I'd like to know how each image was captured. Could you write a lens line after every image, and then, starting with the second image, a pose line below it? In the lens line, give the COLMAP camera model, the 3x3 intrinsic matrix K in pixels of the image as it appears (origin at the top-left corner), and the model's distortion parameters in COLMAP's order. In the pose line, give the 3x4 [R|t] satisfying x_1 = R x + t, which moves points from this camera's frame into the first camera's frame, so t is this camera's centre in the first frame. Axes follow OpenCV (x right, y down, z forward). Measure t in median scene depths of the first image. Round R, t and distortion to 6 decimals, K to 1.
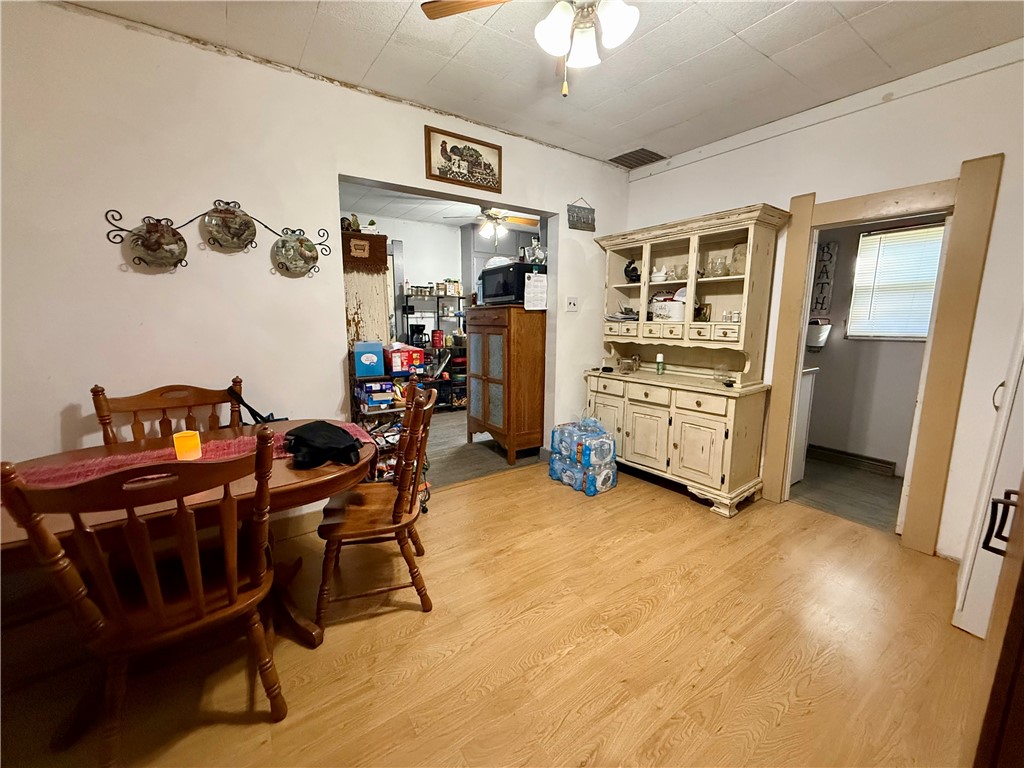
lens RADIAL K [[408.1, 0, 509.7], [0, 408.1, 384.5], [0, 0, 1]] dist [-0.000738, 0.000446]
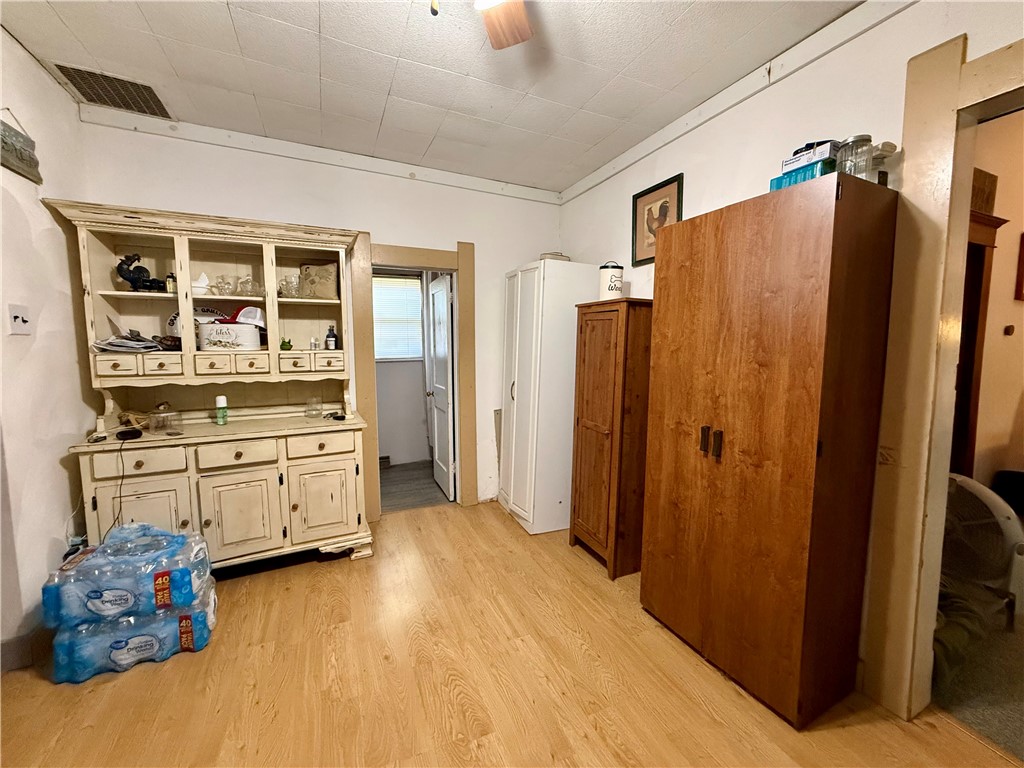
lens RADIAL K [[408.1, 0, 510.3], [0, 408.1, 384.2], [0, 0, 1]] dist [-0.000738, 0.000446]
pose [[0.181555, -0.099513, 0.978333, -0.261409], [0.163177, 0.984123, 0.069820, -0.069624], [-0.969748, 0.146966, 0.194911, 0.407237]]
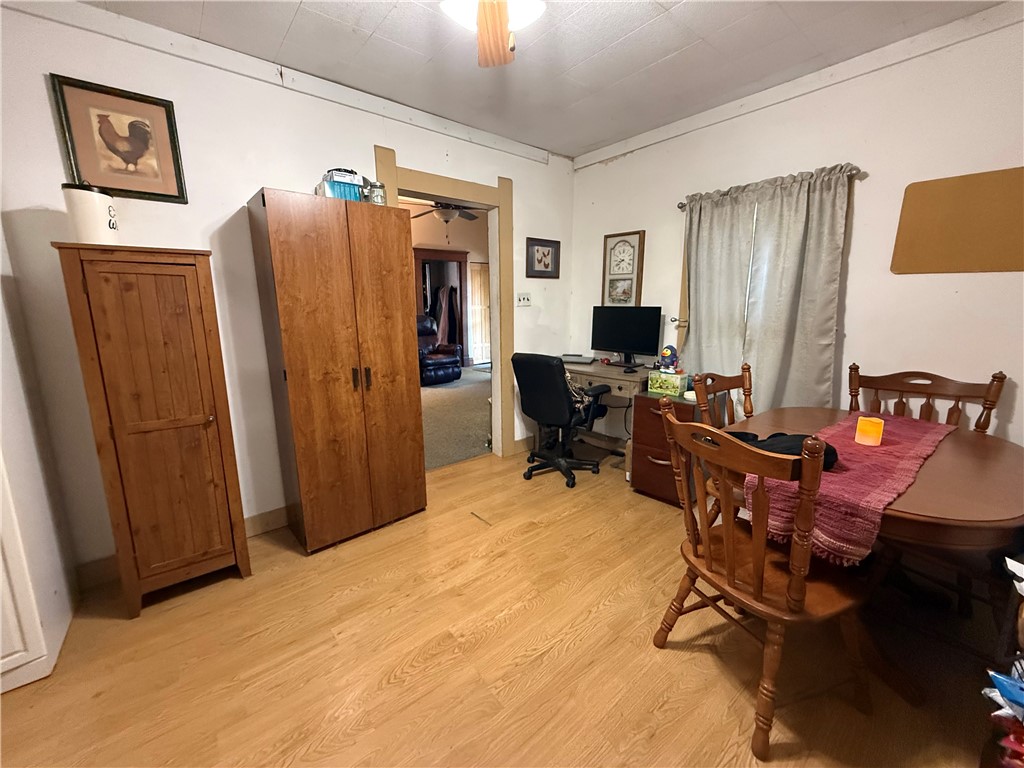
lens RADIAL K [[408.1, 0, 510.1], [0, 408.1, 385.4], [0, 0, 1]] dist [-0.000738, 0.000446]
pose [[-0.996192, 0.024627, -0.083634, 0.110328], [-0.008384, 0.927772, 0.373052, -0.180269], [0.086781, 0.372333, -0.924033, 0.989264]]
